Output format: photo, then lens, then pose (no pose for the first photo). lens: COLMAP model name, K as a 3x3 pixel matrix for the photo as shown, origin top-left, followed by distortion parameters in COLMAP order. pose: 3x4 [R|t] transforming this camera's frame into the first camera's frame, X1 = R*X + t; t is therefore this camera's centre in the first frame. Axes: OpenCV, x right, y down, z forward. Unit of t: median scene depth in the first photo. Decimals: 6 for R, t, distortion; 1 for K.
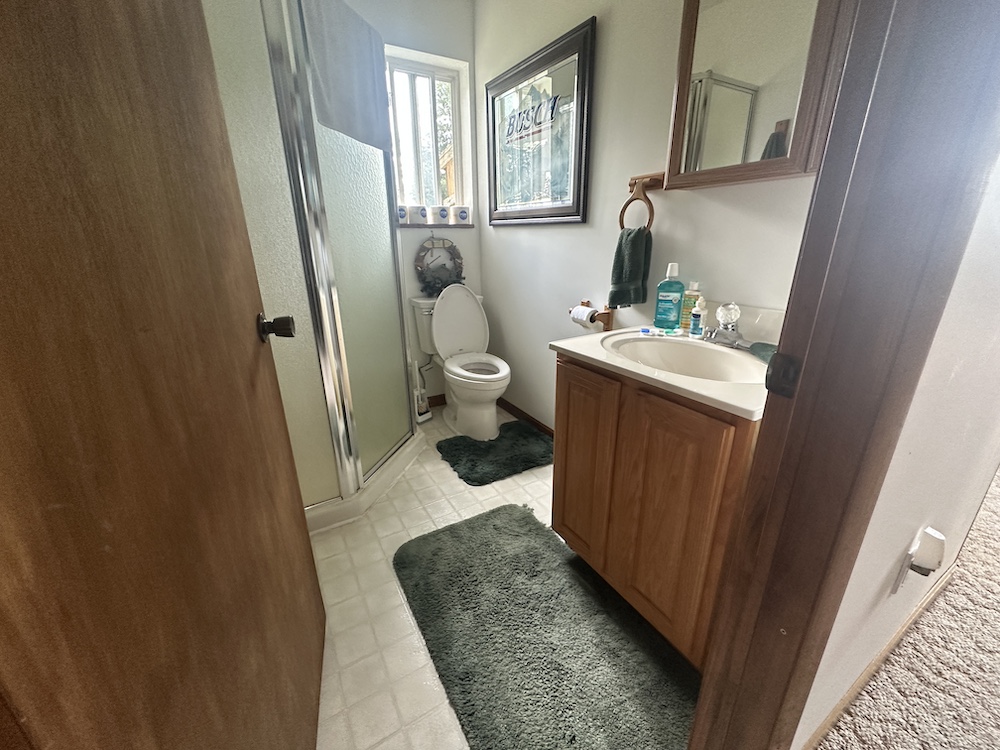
lens RADIAL K [[398.1, 0, 501.4], [0, 398.1, 374.8], [0, 0, 1]] dist [-0.000496, 0.000170]
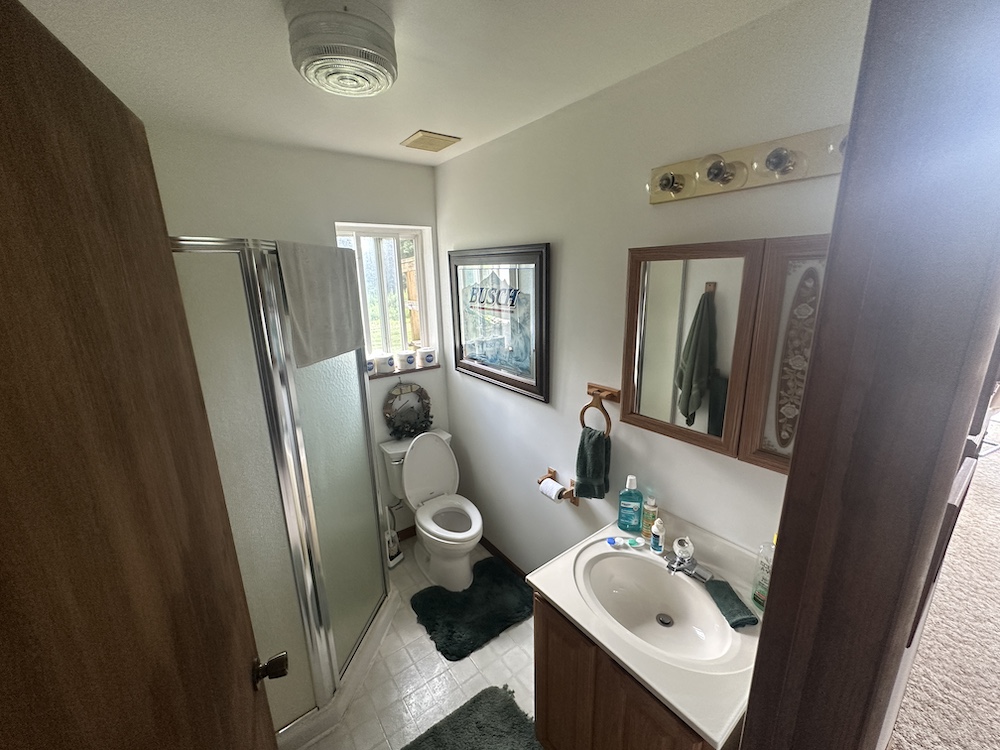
lens RADIAL K [[398.1, 0, 501.4], [0, 398.1, 374.8], [0, 0, 1]] dist [-0.000496, 0.000170]
pose [[0.993914, -0.037589, 0.103549, -0.022116], [0.046081, 0.995658, -0.080878, -0.324337], [-0.100059, 0.085157, 0.991331, -0.059115]]
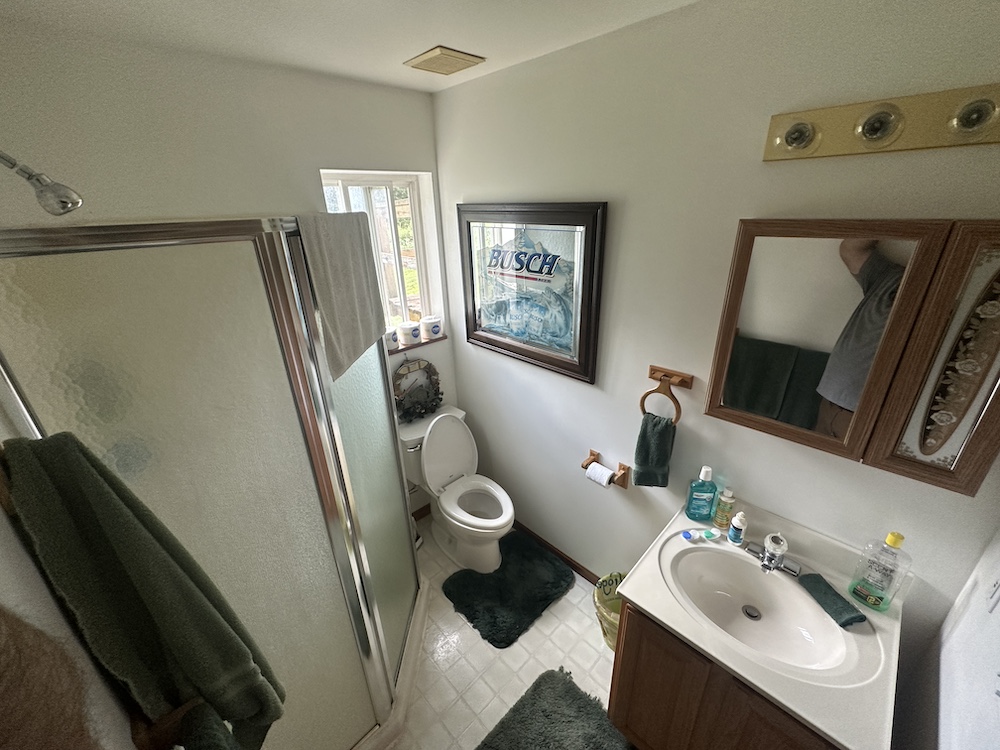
lens RADIAL K [[398.1, 0, 501.4], [0, 398.1, 374.8], [0, 0, 1]] dist [-0.000496, 0.000170]
pose [[0.971663, -0.110460, 0.208971, -0.186070], [0.095836, 0.992266, 0.078886, -0.433948], [-0.216069, -0.056623, 0.974735, 0.075478]]
